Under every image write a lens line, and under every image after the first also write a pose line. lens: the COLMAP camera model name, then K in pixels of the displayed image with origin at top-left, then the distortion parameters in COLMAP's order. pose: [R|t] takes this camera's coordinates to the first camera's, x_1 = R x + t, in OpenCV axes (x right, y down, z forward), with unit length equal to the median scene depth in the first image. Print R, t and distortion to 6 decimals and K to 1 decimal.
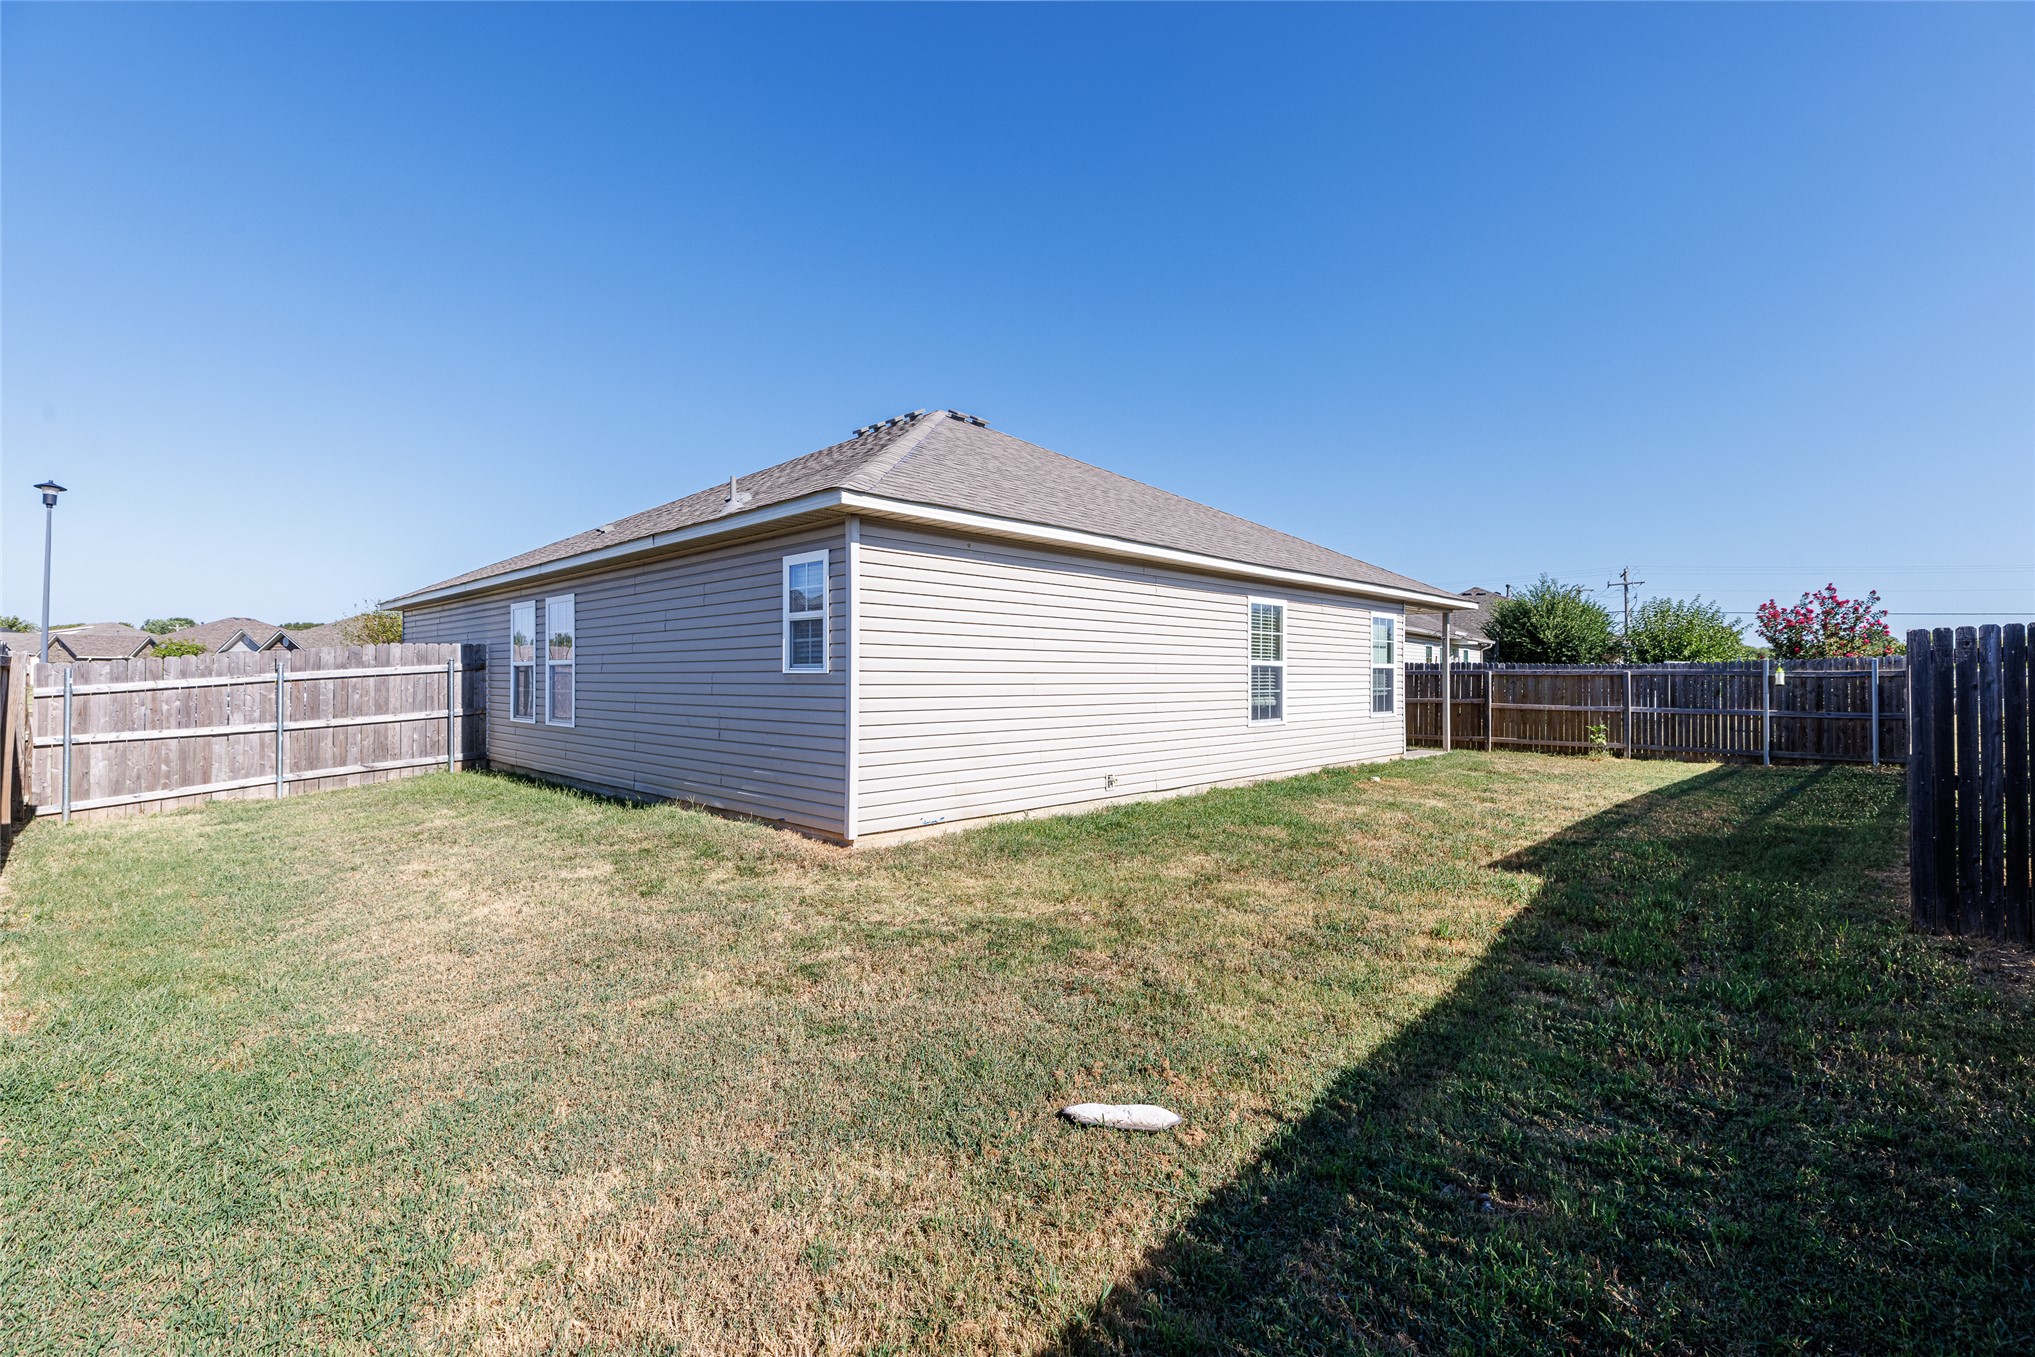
lens RADIAL K [[906.4, 0, 1013.4], [0, 906.4, 673.9], [0, 0, 1]] dist [-0.000372, 0.000004]
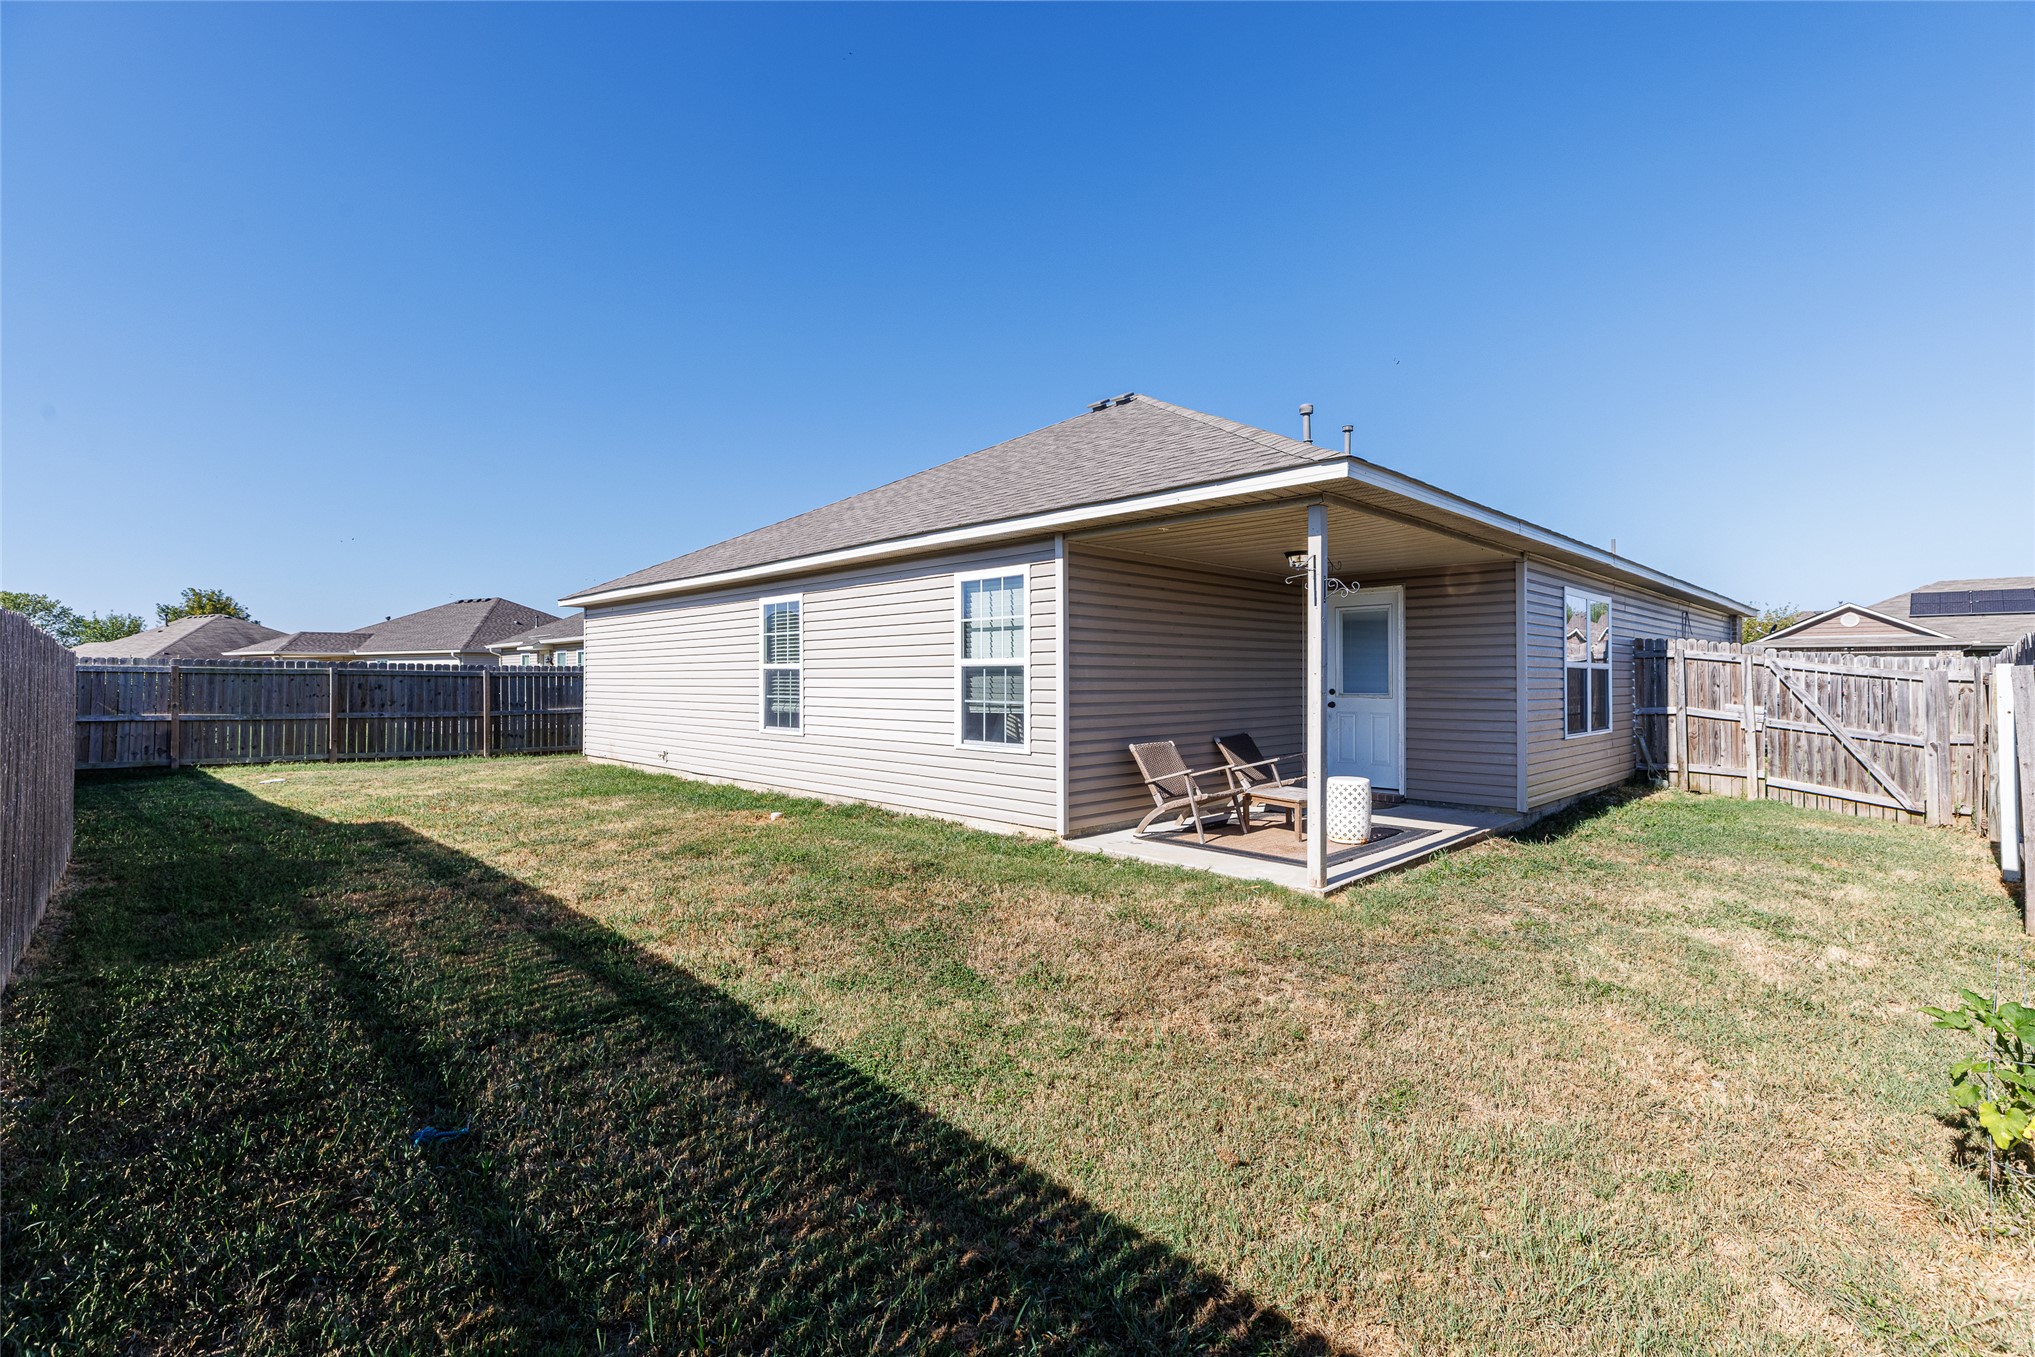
lens RADIAL K [[906.4, 0, 1013.4], [0, 906.4, 678.0], [0, 0, 1]] dist [-0.000372, 0.000004]
pose [[-0.013987, -0.001240, -0.999901, 1.198418], [0.006984, 0.999975, -0.001338, 0.002798], [0.999878, -0.007002, -0.013978, 1.247417]]
